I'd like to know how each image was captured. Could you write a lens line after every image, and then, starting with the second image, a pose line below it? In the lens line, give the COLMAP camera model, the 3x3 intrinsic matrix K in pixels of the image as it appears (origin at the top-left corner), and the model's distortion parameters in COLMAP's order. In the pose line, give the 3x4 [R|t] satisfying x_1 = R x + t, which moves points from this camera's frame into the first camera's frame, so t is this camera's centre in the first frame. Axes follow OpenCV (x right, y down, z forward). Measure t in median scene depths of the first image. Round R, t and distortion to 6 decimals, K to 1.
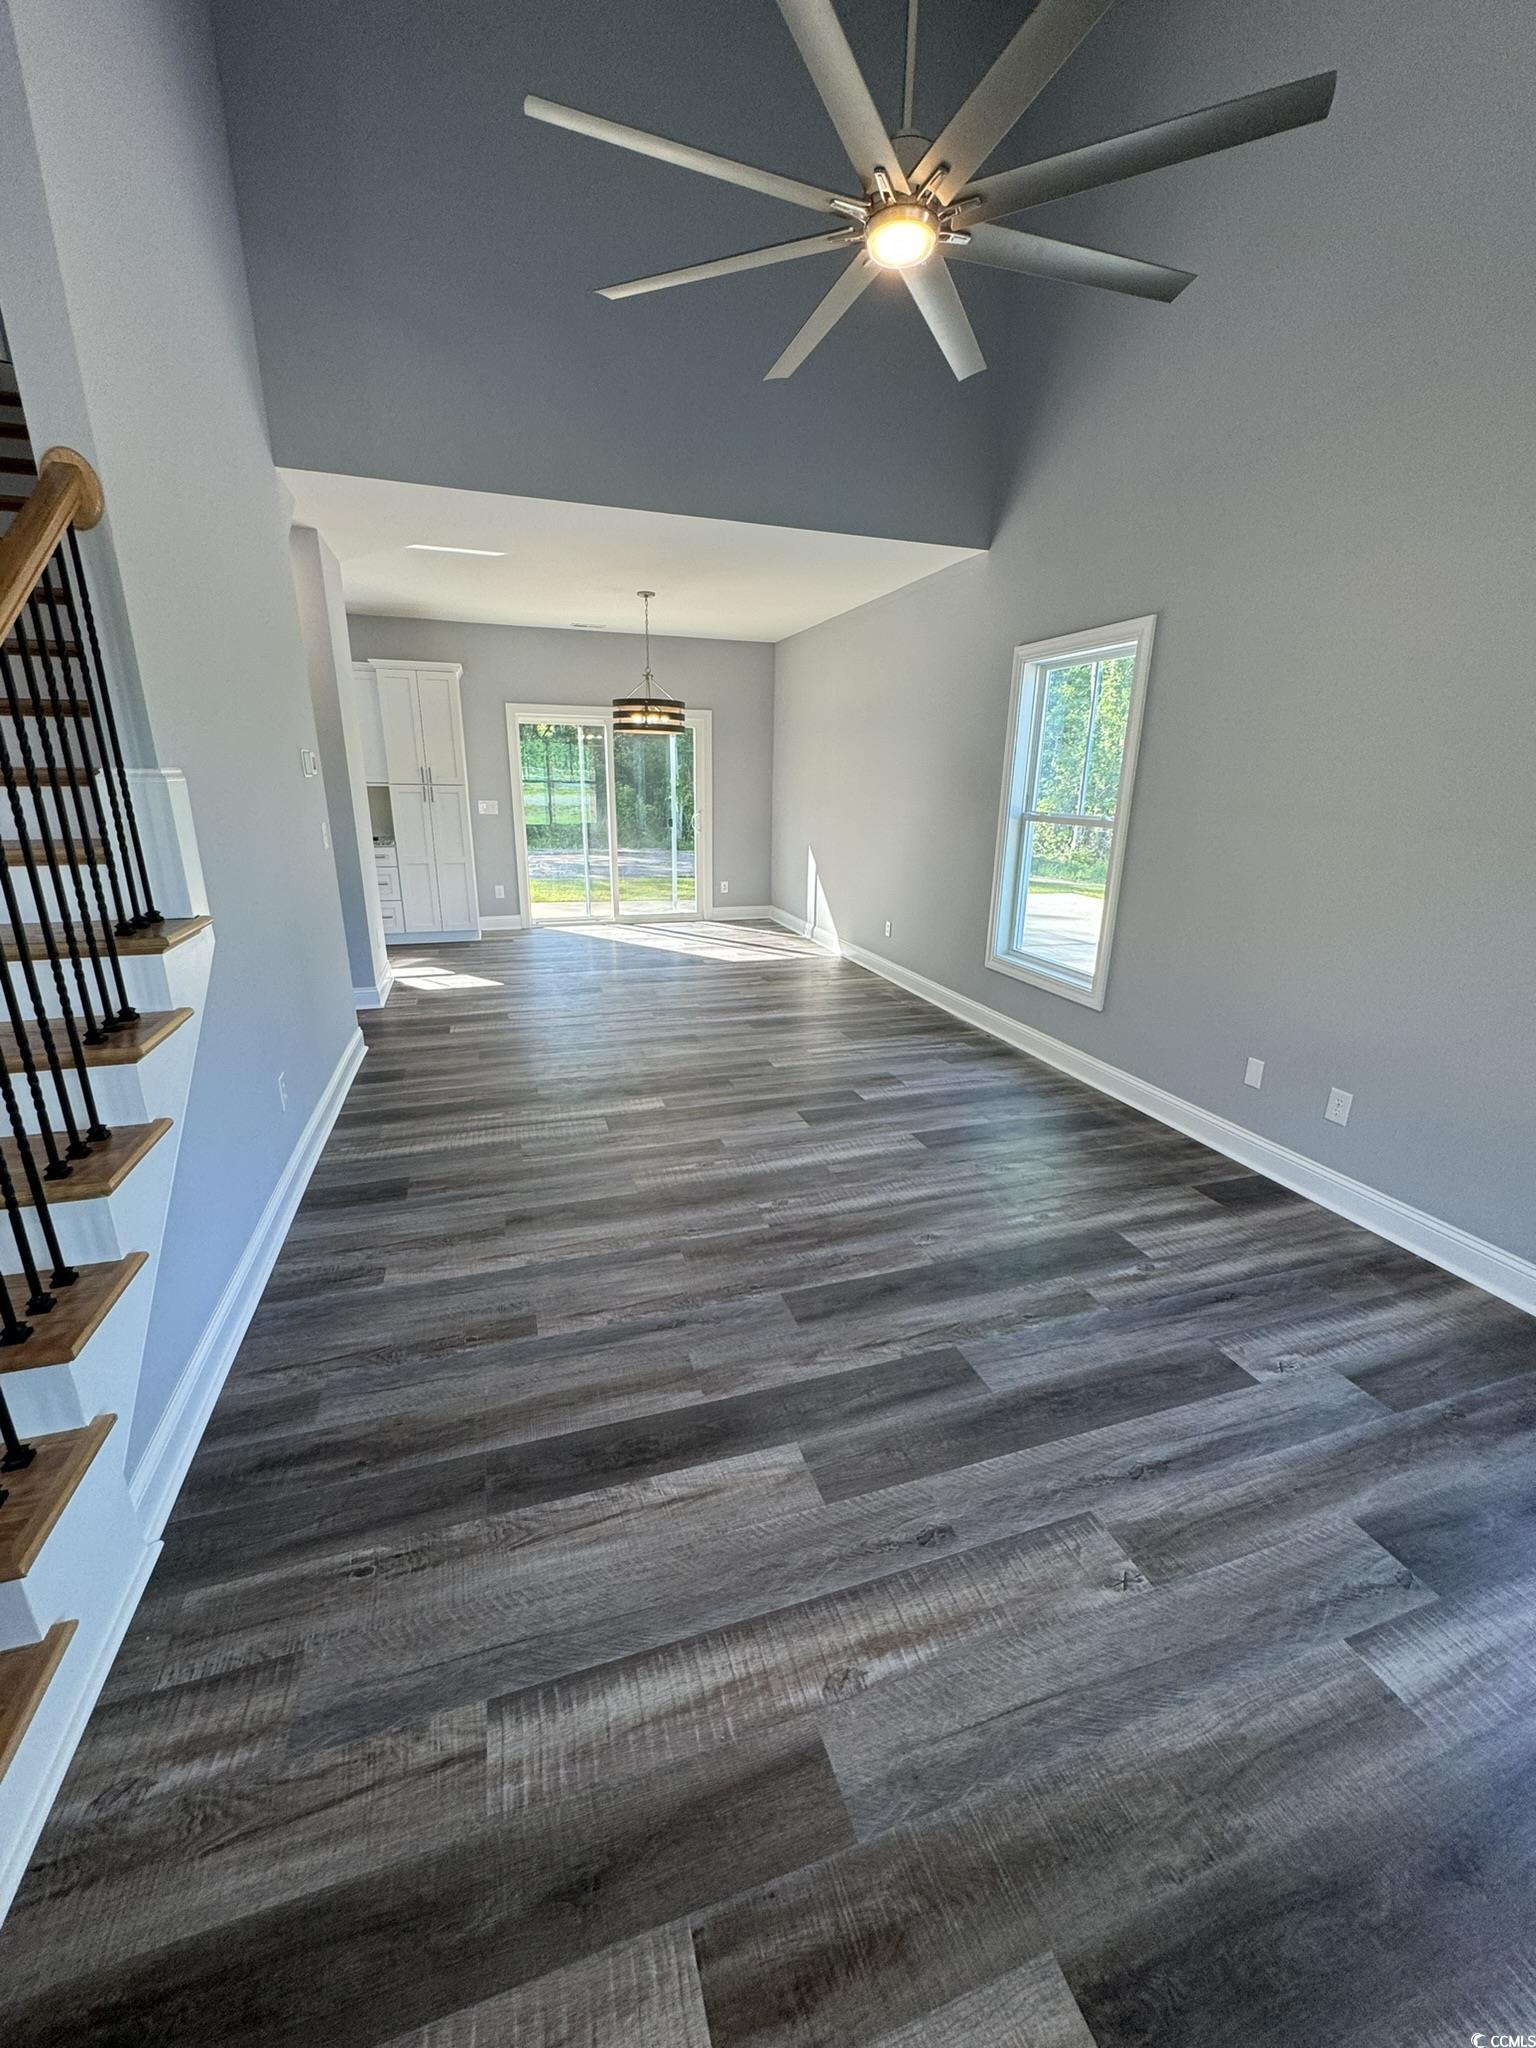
lens RADIAL K [[822.8, 0, 768.0], [0, 822.8, 1024.0], [0, 0, 1]] dist [0.000088, 0.000646]
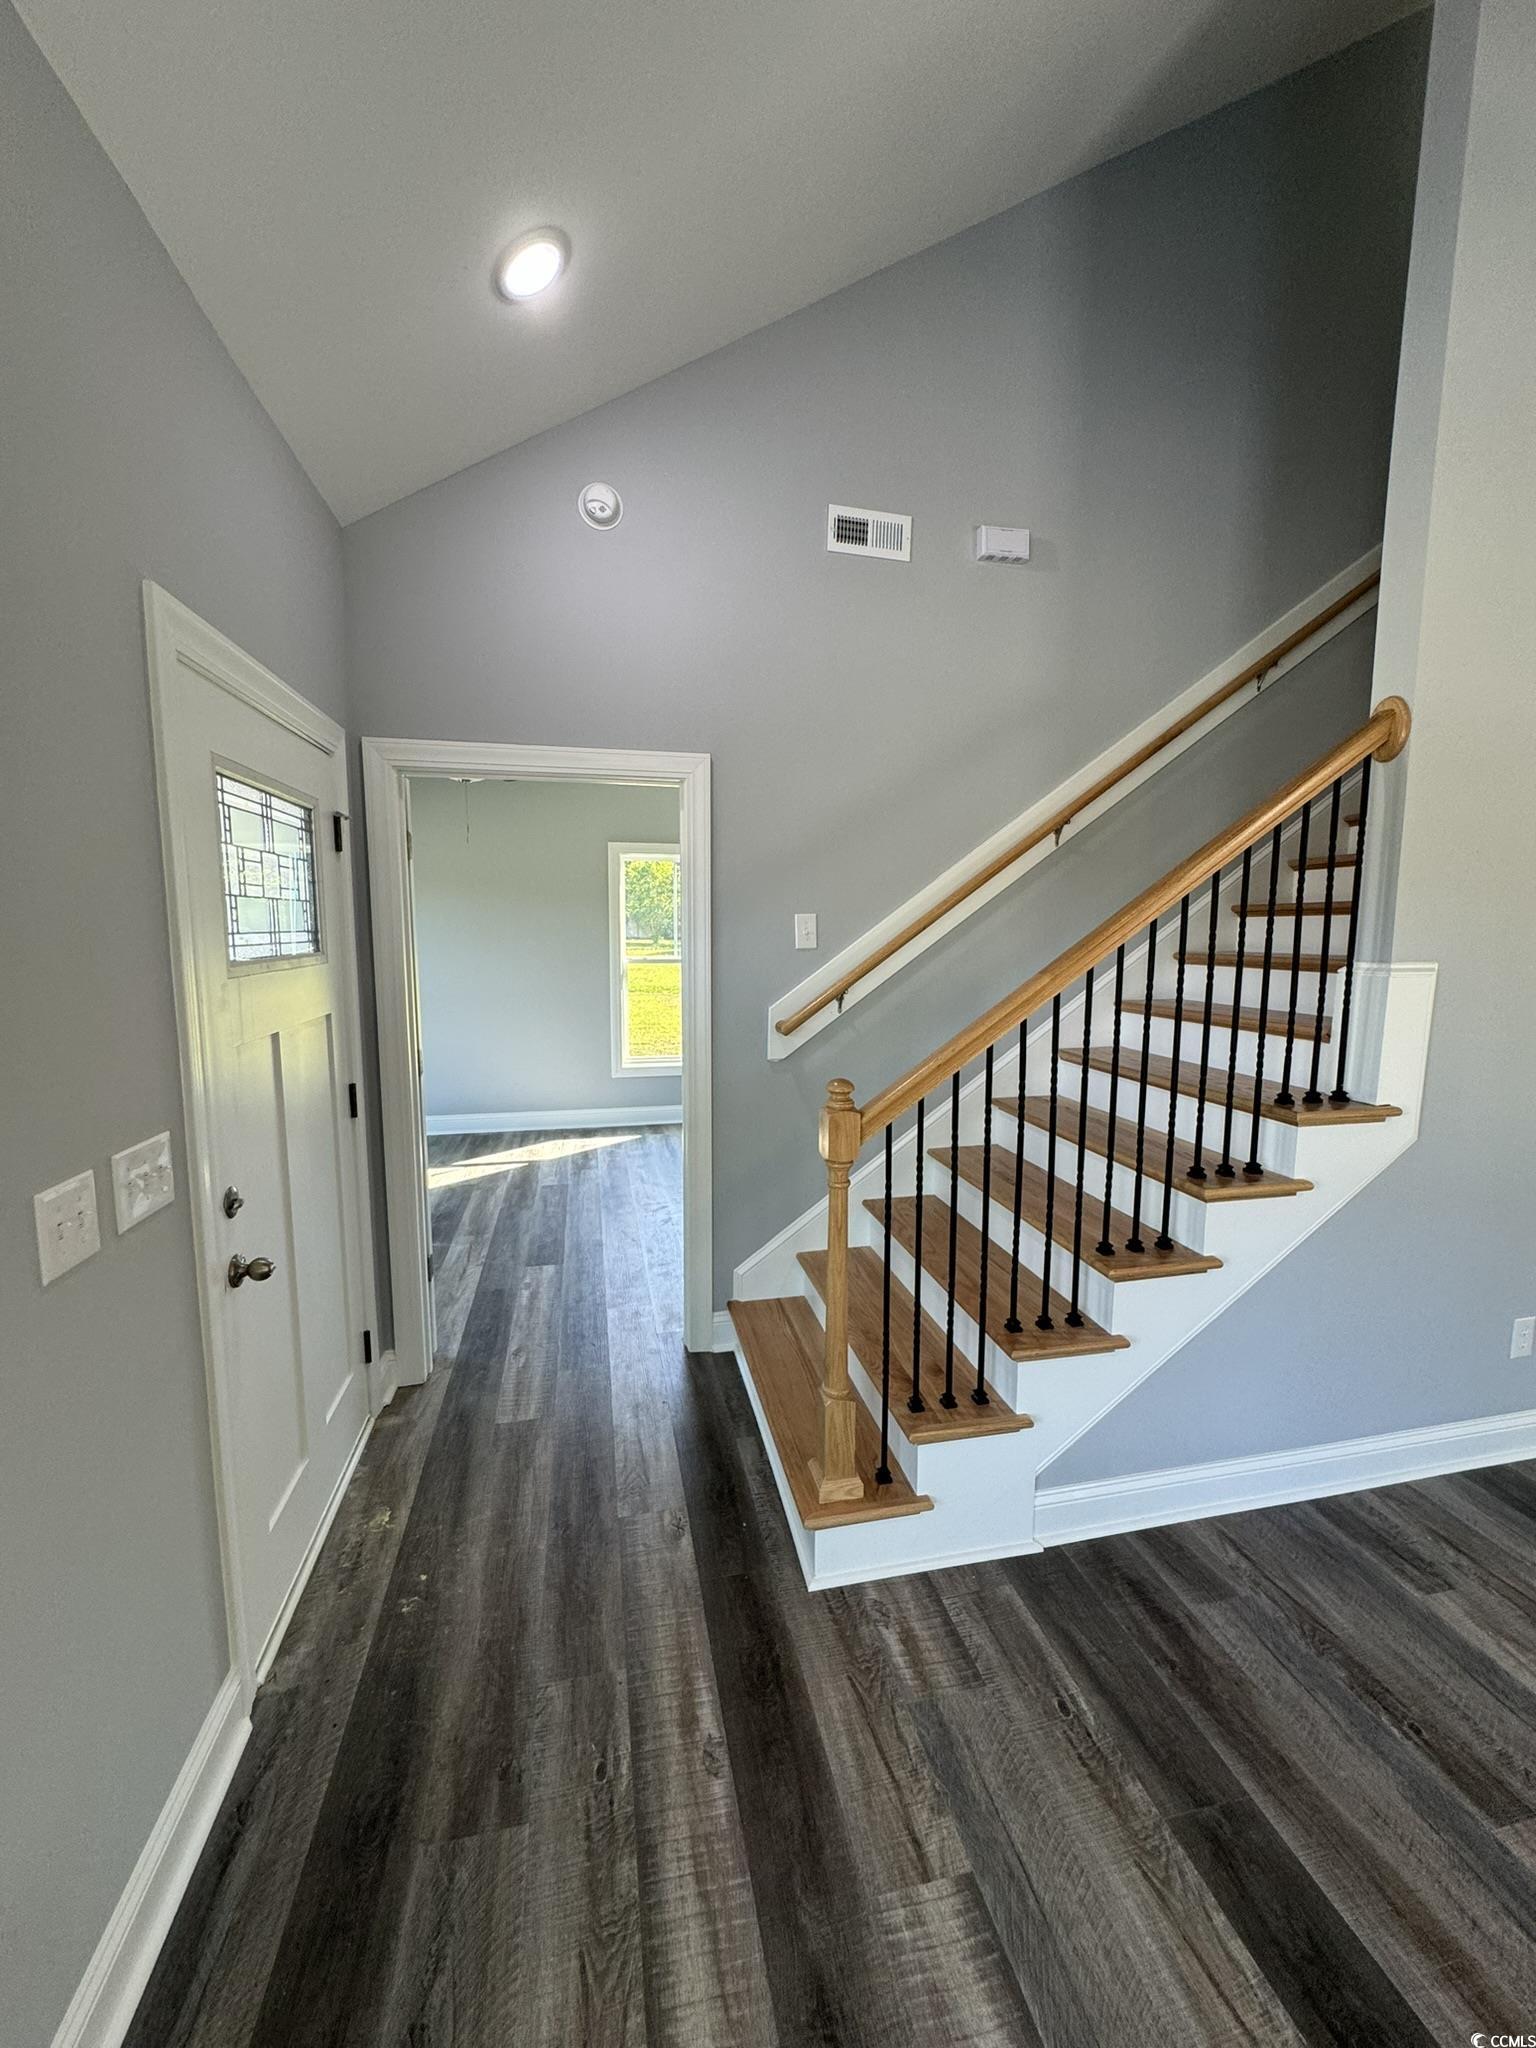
lens RADIAL K [[822.8, 0, 768.0], [0, 822.8, 1024.0], [0, 0, 1]] dist [0.000088, 0.000646]
pose [[-0.105683, 0.104194, -0.988926, 0.531912], [-0.293661, 0.946871, 0.131146, -0.199906], [0.950050, 0.304269, -0.069471, 0.485343]]
